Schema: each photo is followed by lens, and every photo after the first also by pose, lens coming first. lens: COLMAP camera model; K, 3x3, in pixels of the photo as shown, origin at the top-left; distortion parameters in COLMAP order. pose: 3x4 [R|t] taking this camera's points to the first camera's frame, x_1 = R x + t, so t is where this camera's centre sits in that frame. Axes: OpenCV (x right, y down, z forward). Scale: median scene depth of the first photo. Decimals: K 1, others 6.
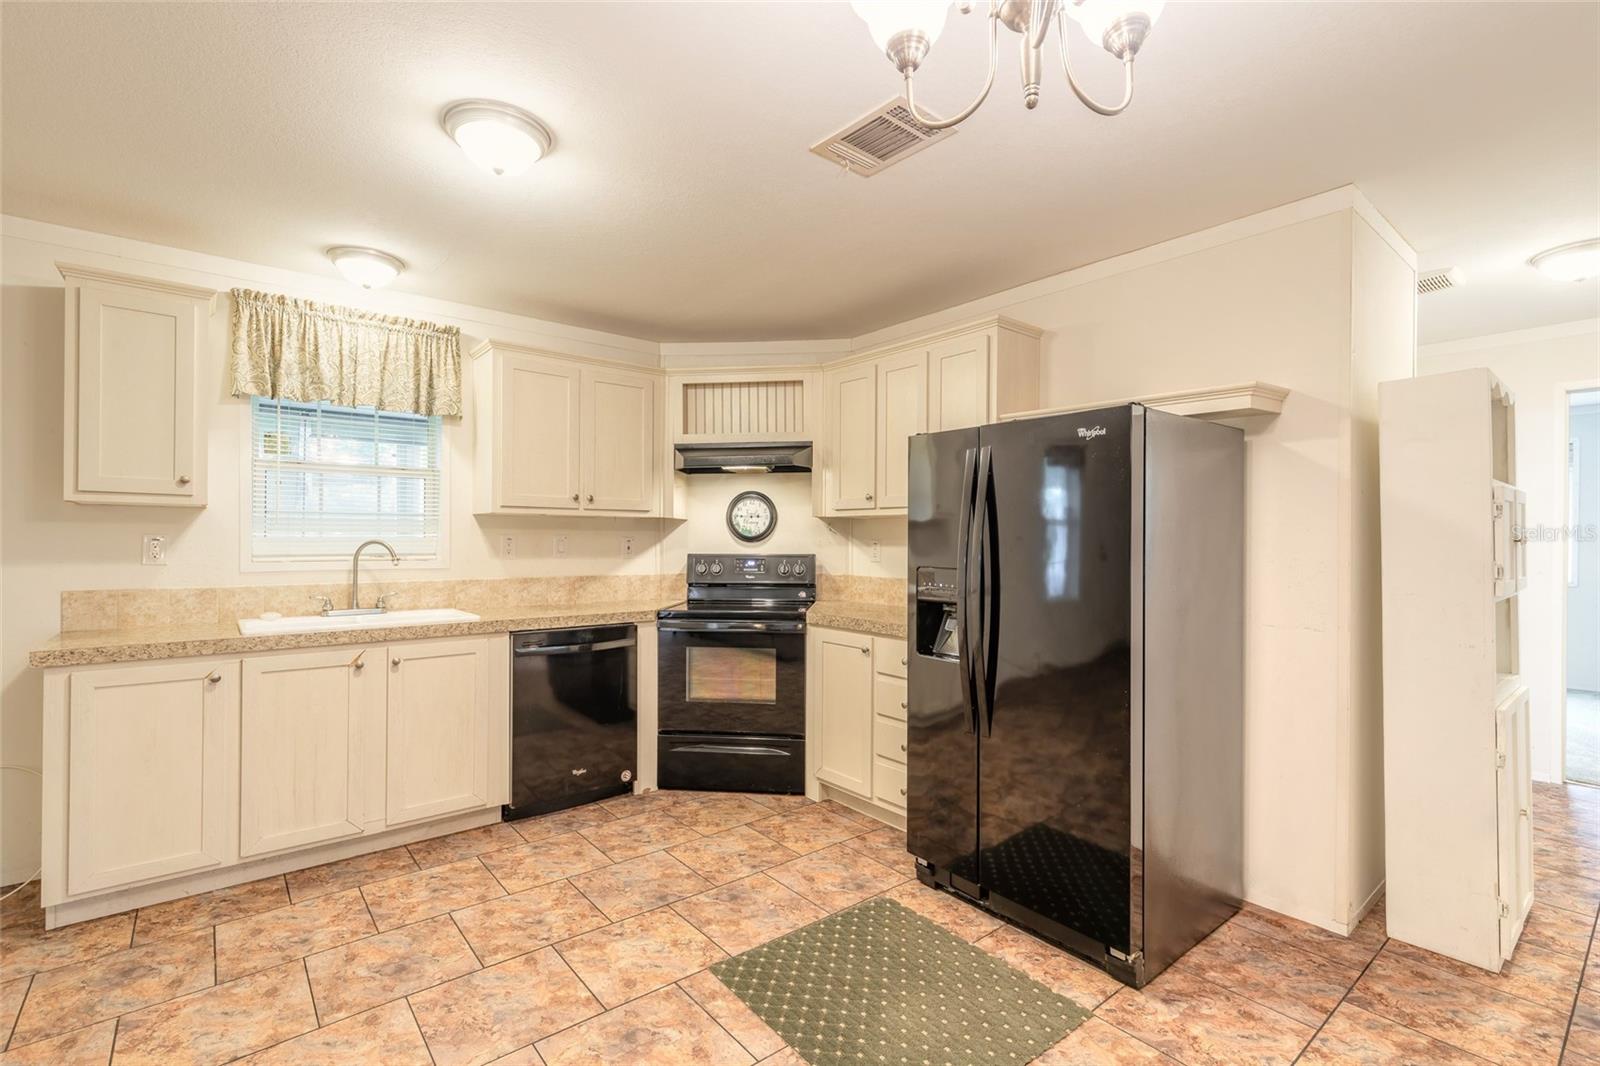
lens RADIAL K [[721.4, 0, 795.3], [0, 721.4, 538.5], [0, 0, 1]] dist [0.007463, -0.001282]
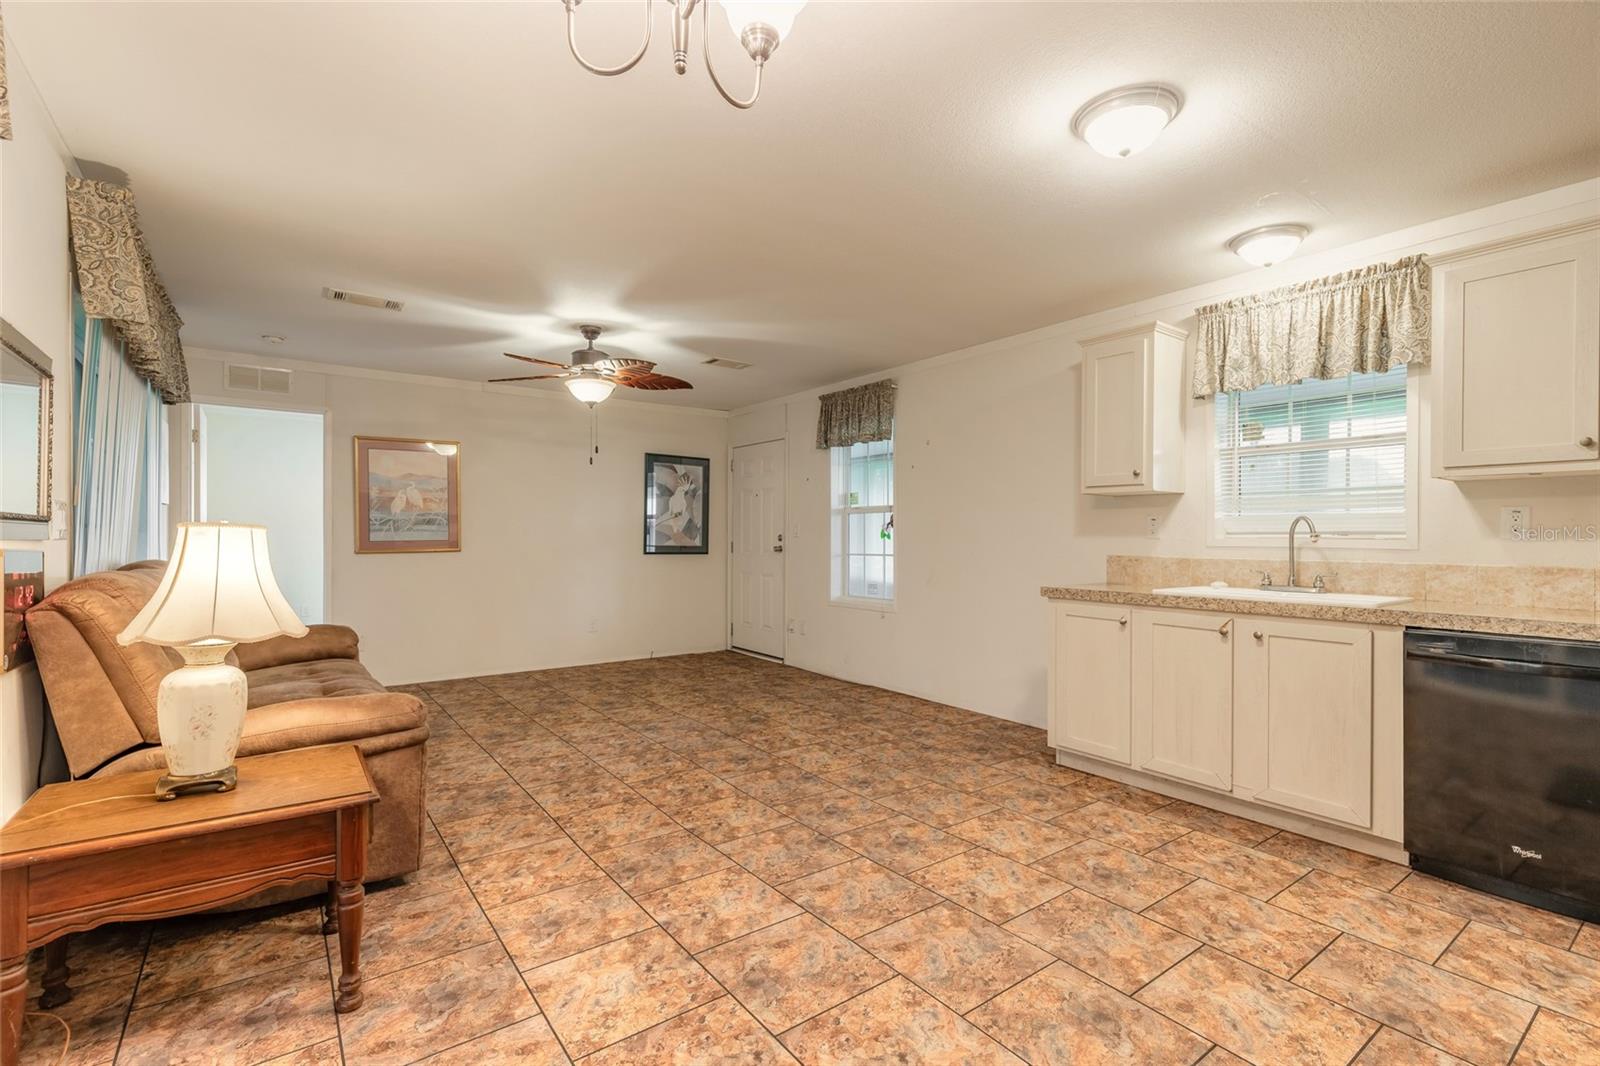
lens RADIAL K [[721.4, 0, 793.8], [0, 721.4, 536.8], [0, 0, 1]] dist [0.007463, -0.001282]
pose [[-0.051035, -0.002772, -0.998693, 0.455271], [-0.003623, 0.999990, -0.002591, 0.037383], [0.998690, 0.003486, -0.051044, 0.393180]]
